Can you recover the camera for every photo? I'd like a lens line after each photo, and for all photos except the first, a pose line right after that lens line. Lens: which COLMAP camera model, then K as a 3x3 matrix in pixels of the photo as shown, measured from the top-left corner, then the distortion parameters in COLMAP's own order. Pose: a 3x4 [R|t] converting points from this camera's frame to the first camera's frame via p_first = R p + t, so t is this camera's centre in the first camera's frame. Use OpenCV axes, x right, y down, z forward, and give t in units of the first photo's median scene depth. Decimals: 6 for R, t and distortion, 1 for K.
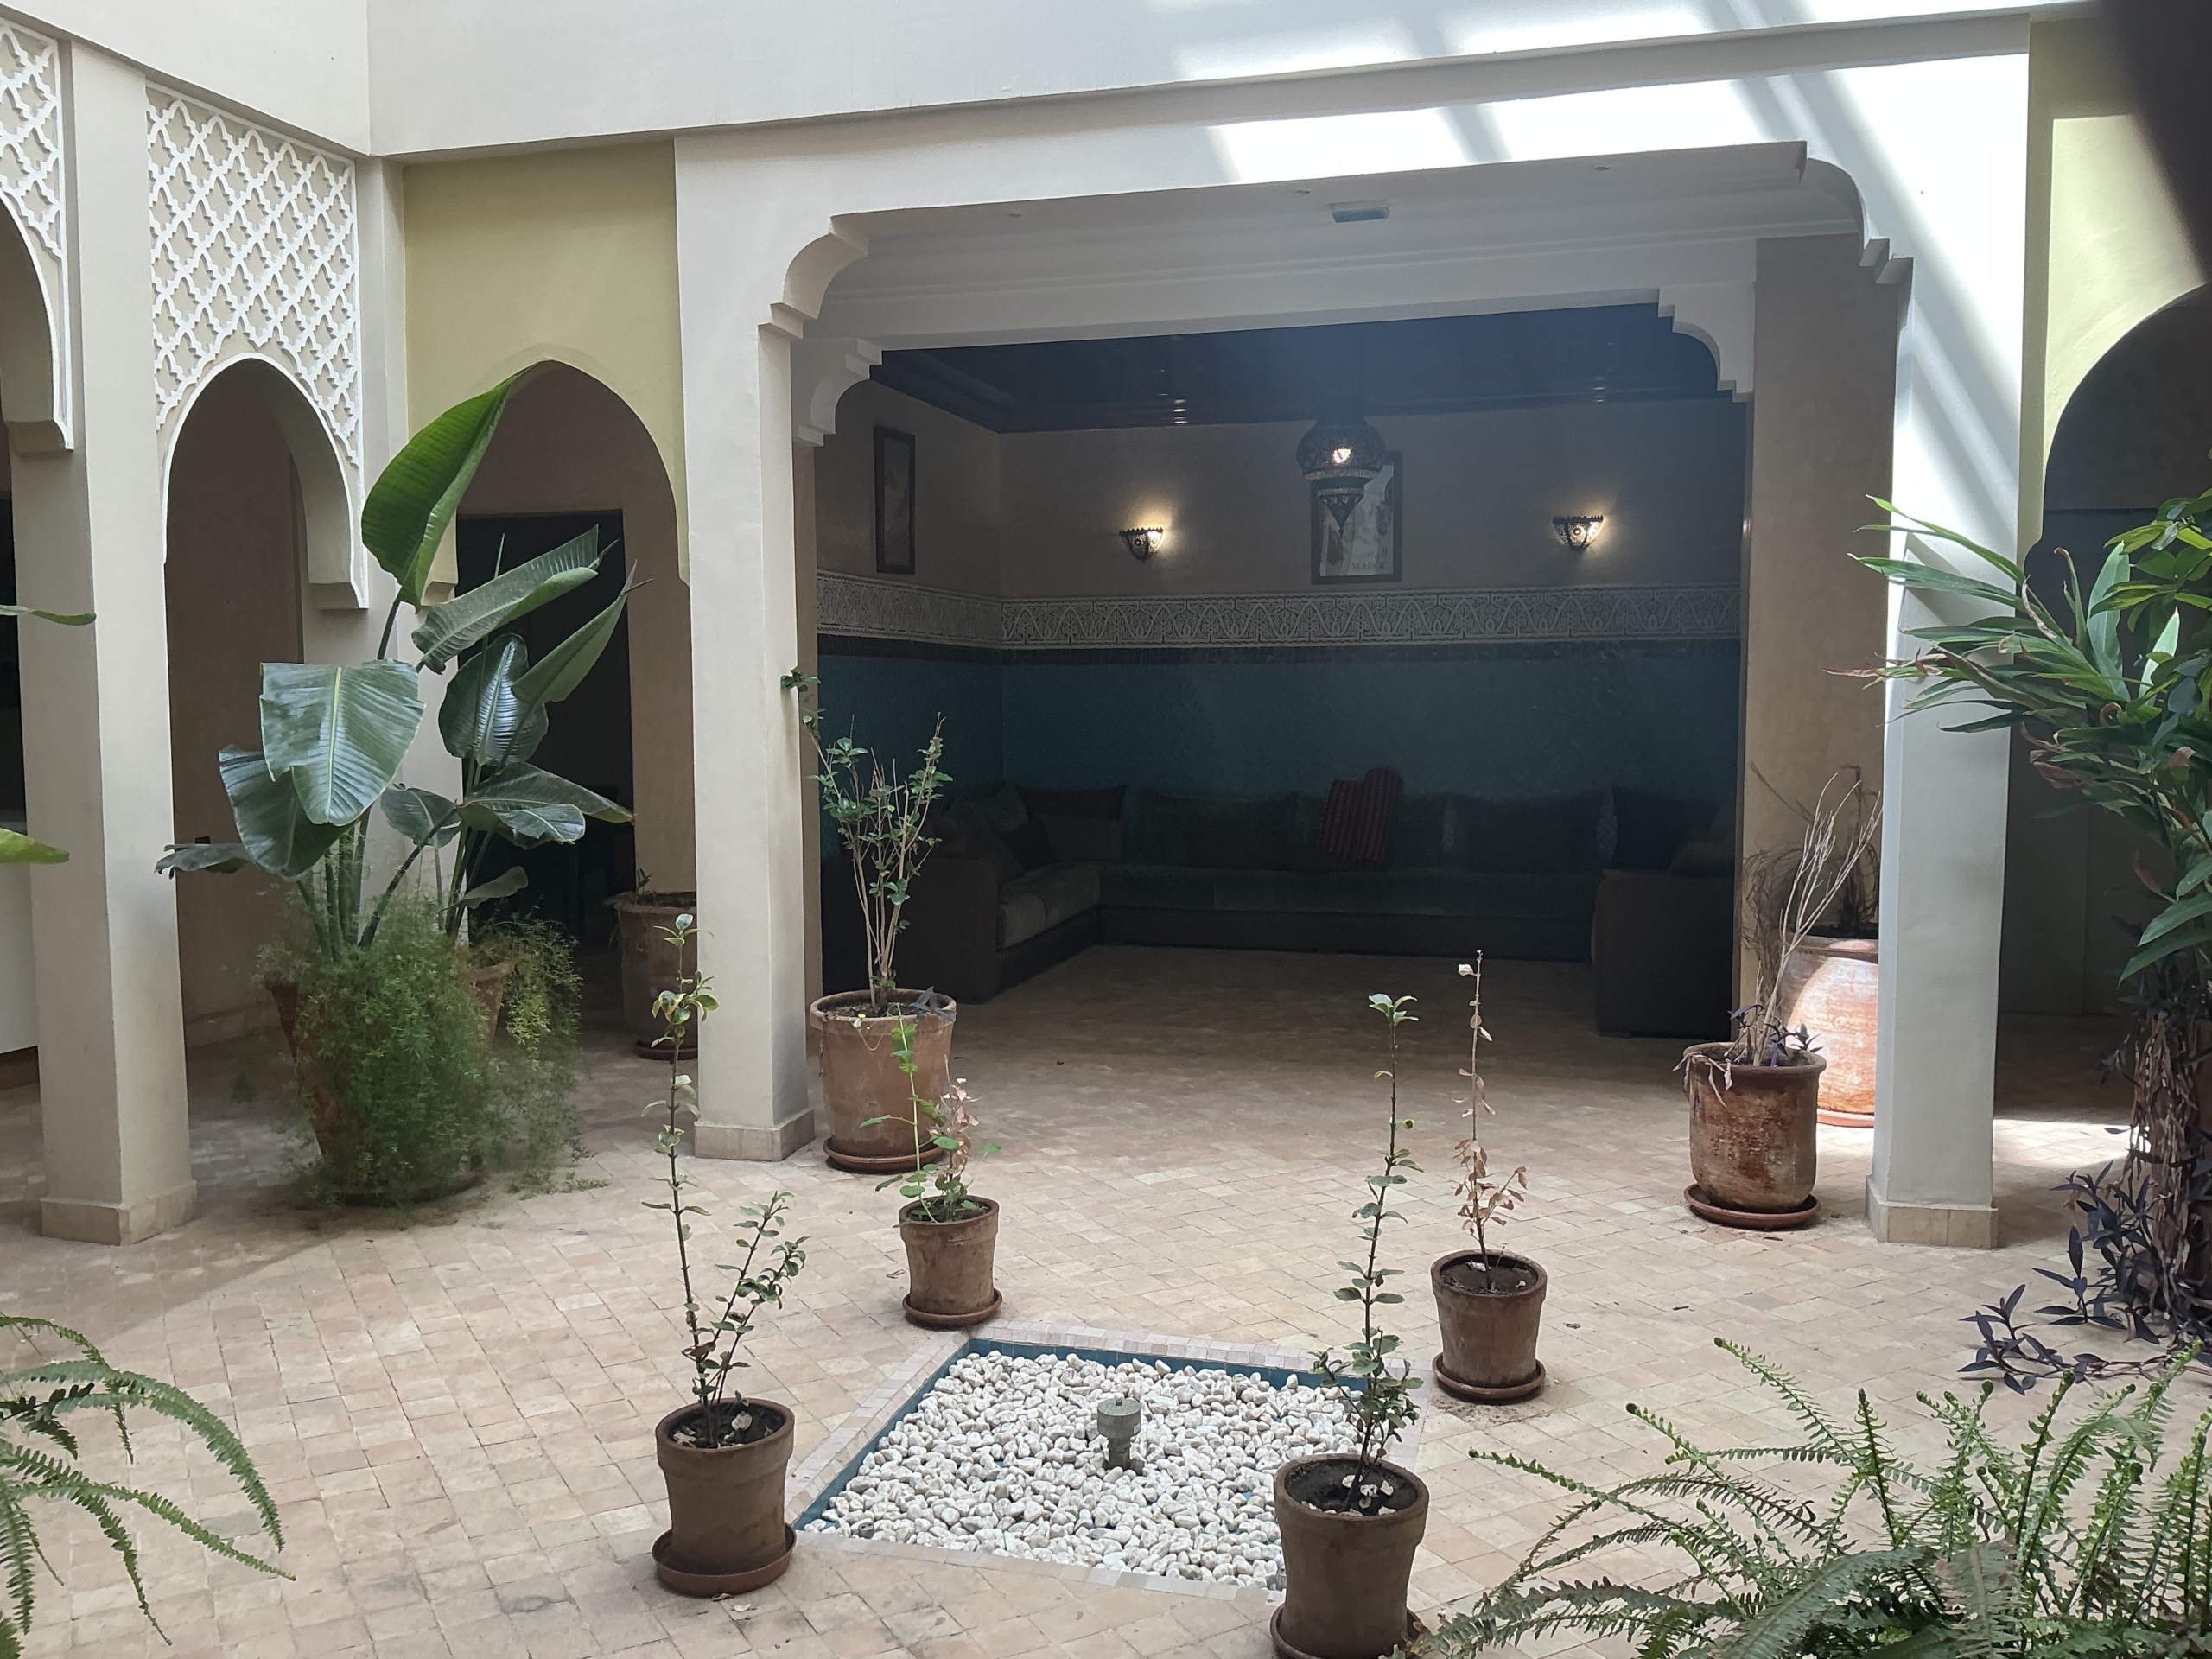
lens RADIAL K [[1871.1, 0, 1097.7], [0, 1871.1, 848.9], [0, 0, 1]] dist [-0.004732, -0.023274]
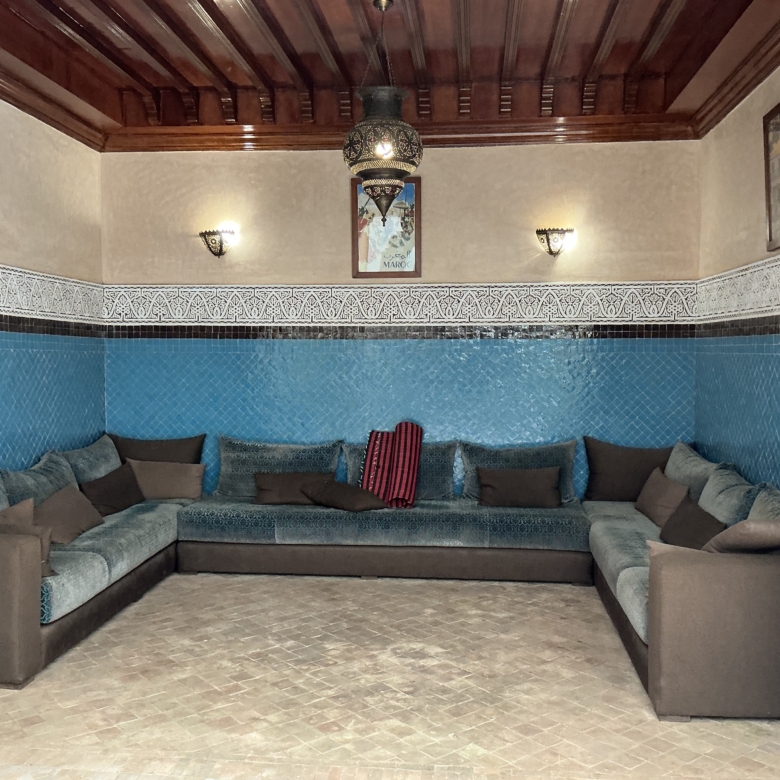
lens RADIAL K [[868.5, 0, 396.3], [0, 868.5, 393.8], [0, 0, 1]] dist [0.052487, 0.000000]
pose [[0.984147, -0.000684, 0.177353, 0.039341], [0.008006, 0.999144, -0.040575, -0.038940], [-0.177173, 0.041351, 0.983311, 0.426030]]
